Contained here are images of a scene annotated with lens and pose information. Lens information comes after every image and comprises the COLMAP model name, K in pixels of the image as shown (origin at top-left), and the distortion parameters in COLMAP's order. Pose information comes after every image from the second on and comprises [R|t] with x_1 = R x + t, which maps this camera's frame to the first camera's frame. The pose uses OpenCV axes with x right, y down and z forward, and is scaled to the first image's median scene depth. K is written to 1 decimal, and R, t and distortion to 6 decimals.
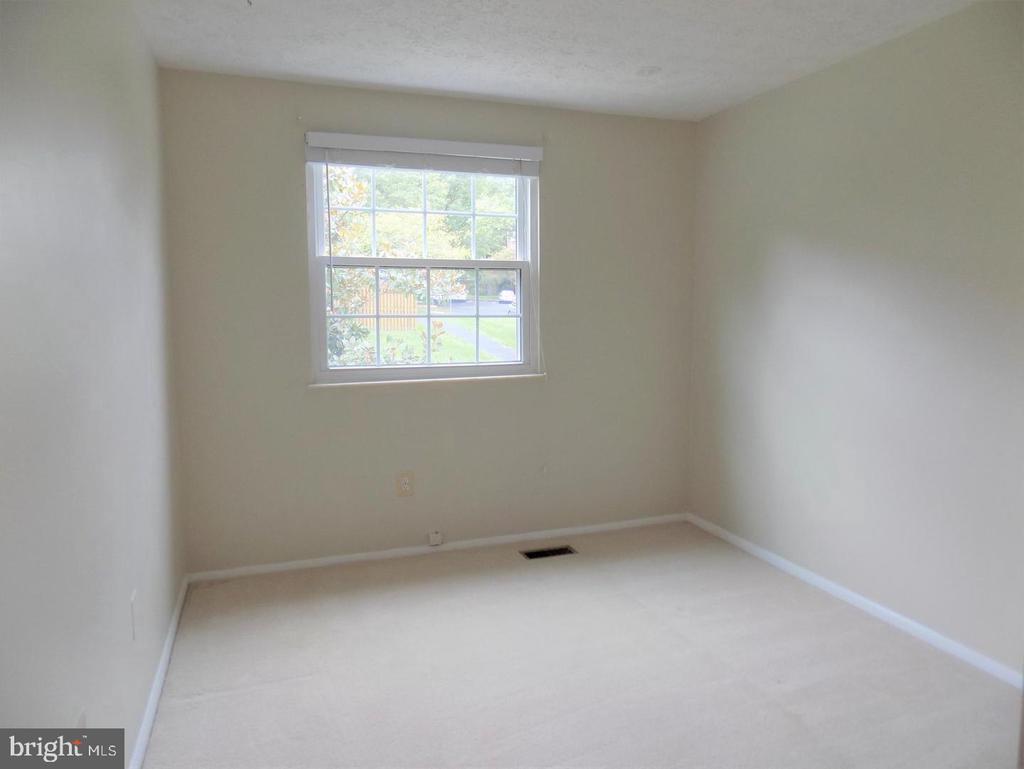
lens RADIAL K [[692.3, 0, 516.2], [0, 692.3, 379.1], [0, 0, 1]] dist [-0.067065, 0.061962]
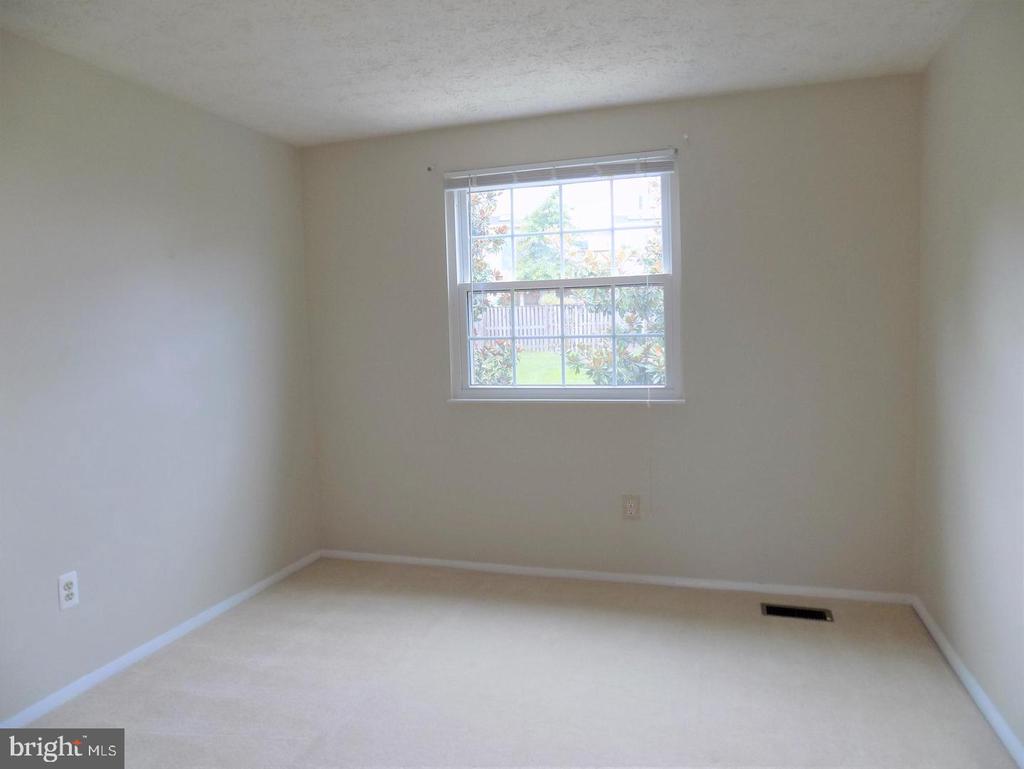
lens RADIAL K [[692.3, 0, 516.2], [0, 692.3, 379.1], [0, 0, 1]] dist [-0.067065, 0.061962]
pose [[0.775757, 0.020607, -0.630695, 0.435242], [-0.034800, 0.999343, -0.010151, -0.017891], [0.630071, 0.029823, 0.775965, 0.187597]]
